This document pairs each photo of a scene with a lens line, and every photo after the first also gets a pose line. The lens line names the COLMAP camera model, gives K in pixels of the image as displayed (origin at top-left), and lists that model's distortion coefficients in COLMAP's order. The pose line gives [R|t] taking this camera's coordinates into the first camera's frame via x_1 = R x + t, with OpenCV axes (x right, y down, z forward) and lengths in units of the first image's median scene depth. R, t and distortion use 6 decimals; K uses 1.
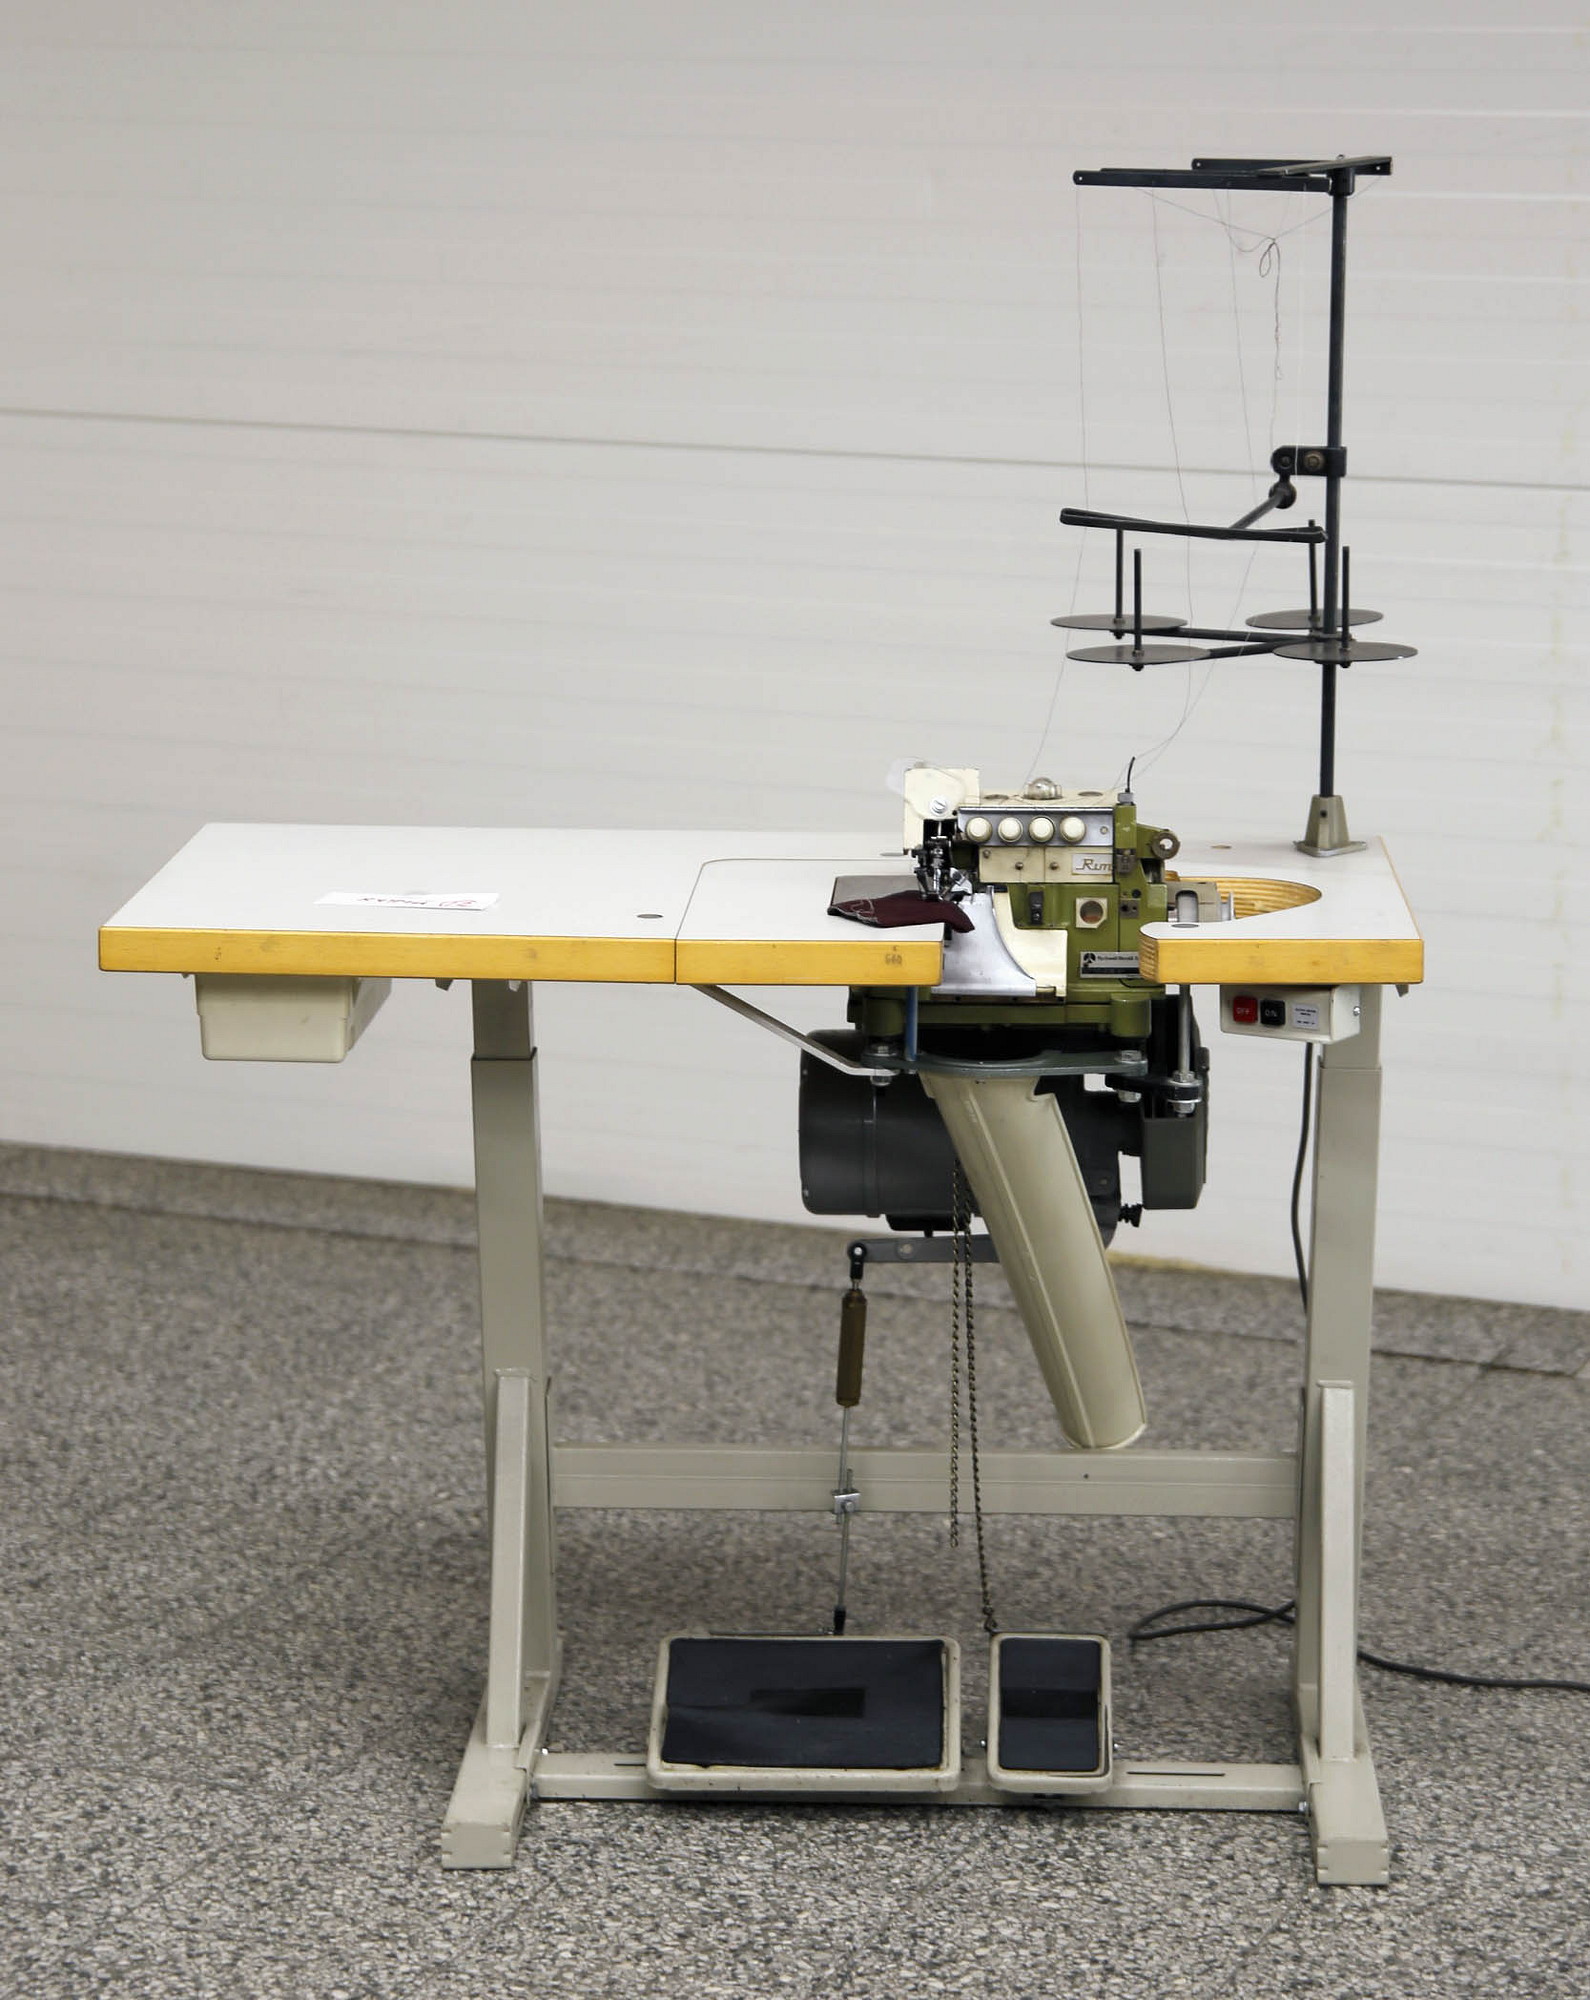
lens RADIAL K [[4114.1, 0, 846.2], [0, 4114.1, 948.3], [0, 0, 1]] dist [0.197161, 0.000000]
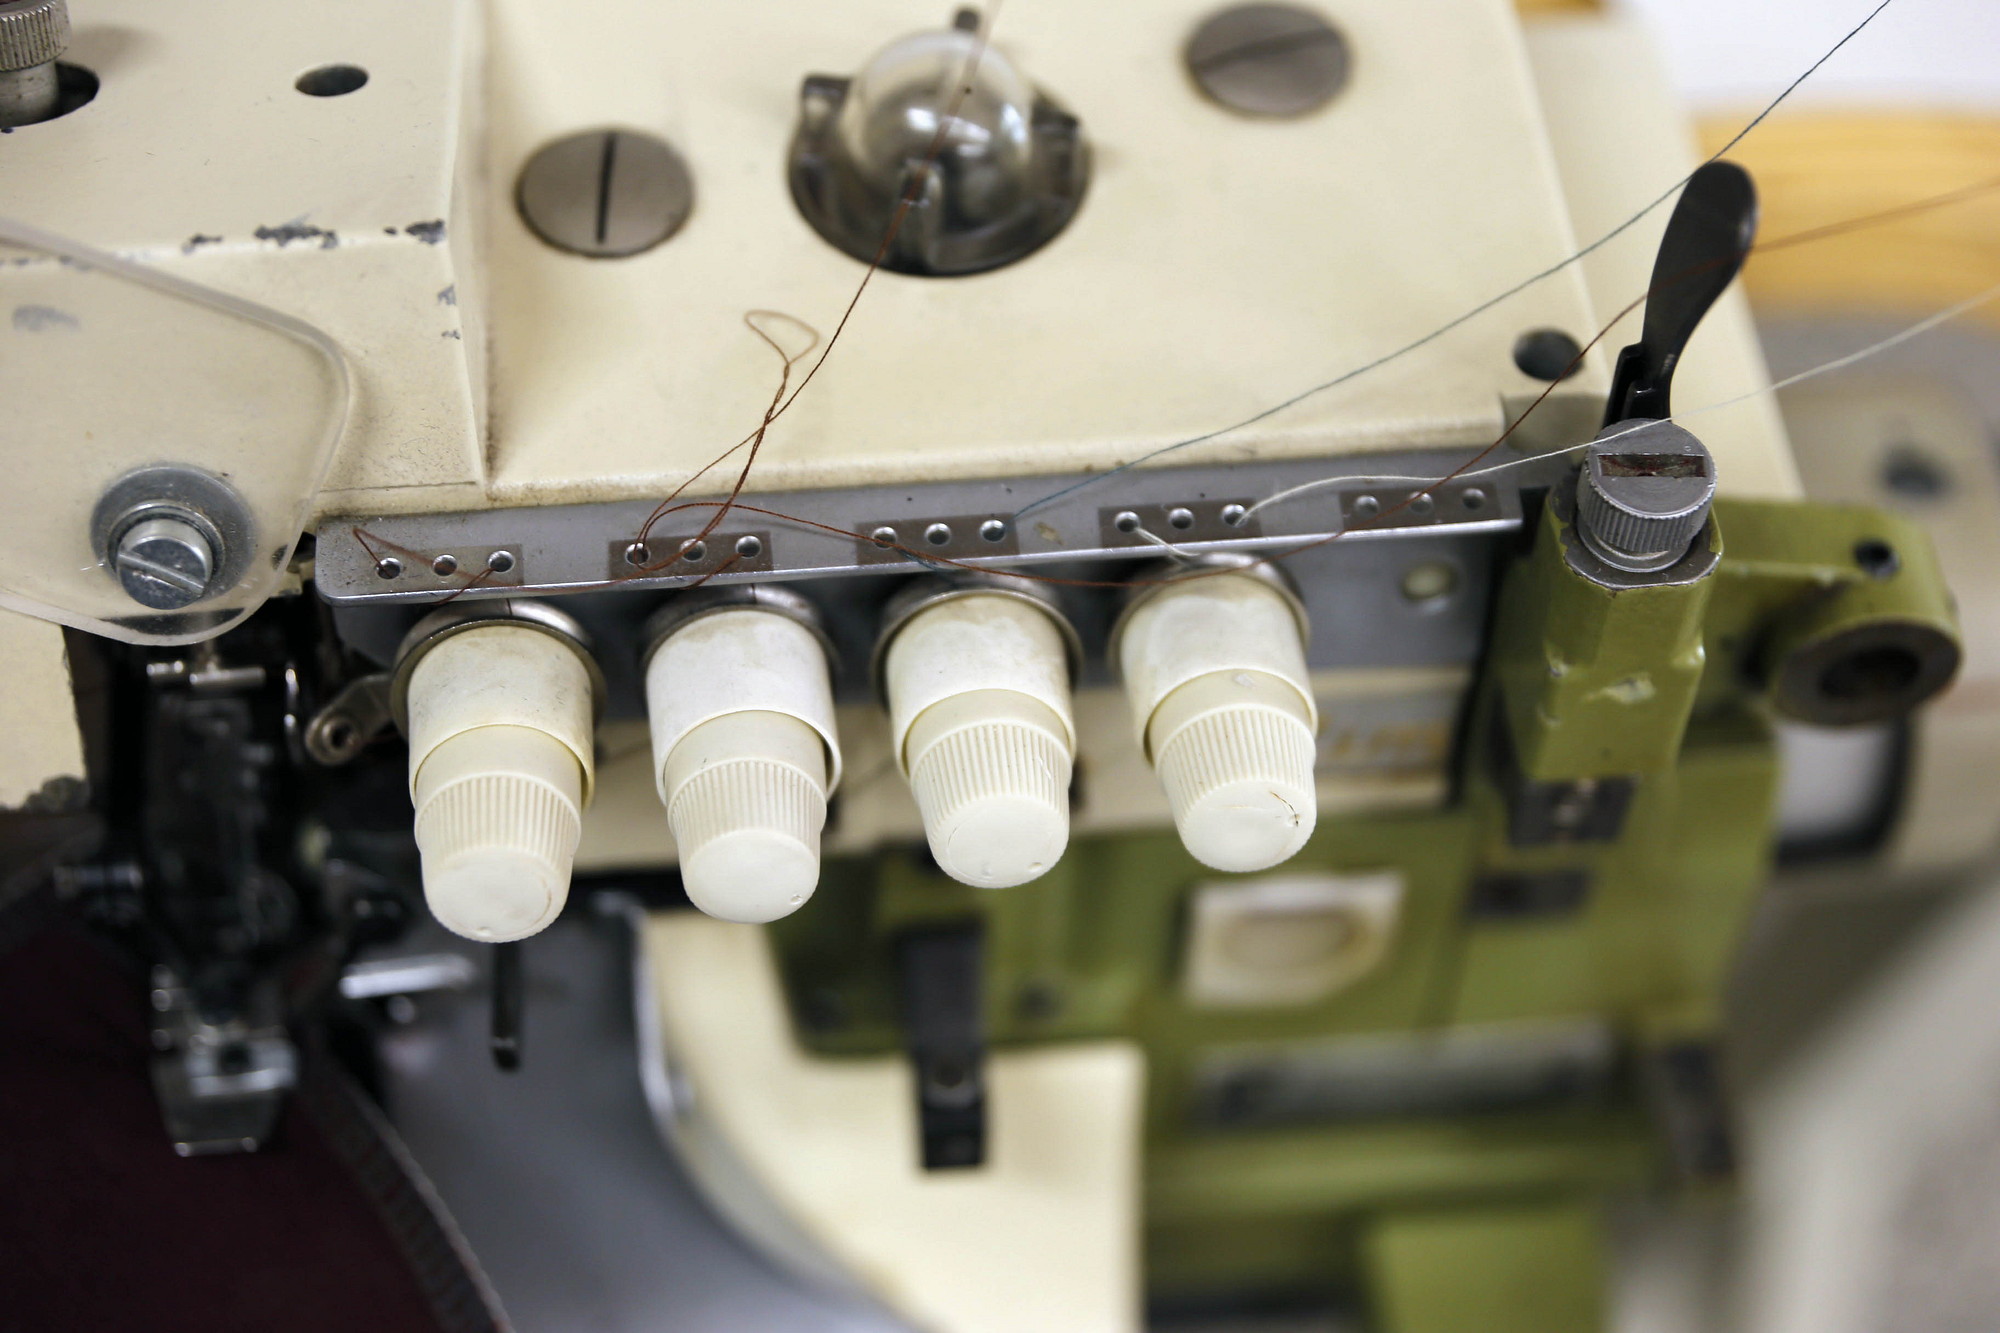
lens RADIAL K [[3414.8, 0, 996.9], [0, 3414.8, 628.6], [0, 0, 1]] dist [0.129093, 0.000000]
pose [[0.990178, -0.099577, 0.098144, 0.037117], [0.006015, 0.731651, 0.681653, -0.104152], [-0.139684, -0.674367, 0.725064, 0.914303]]
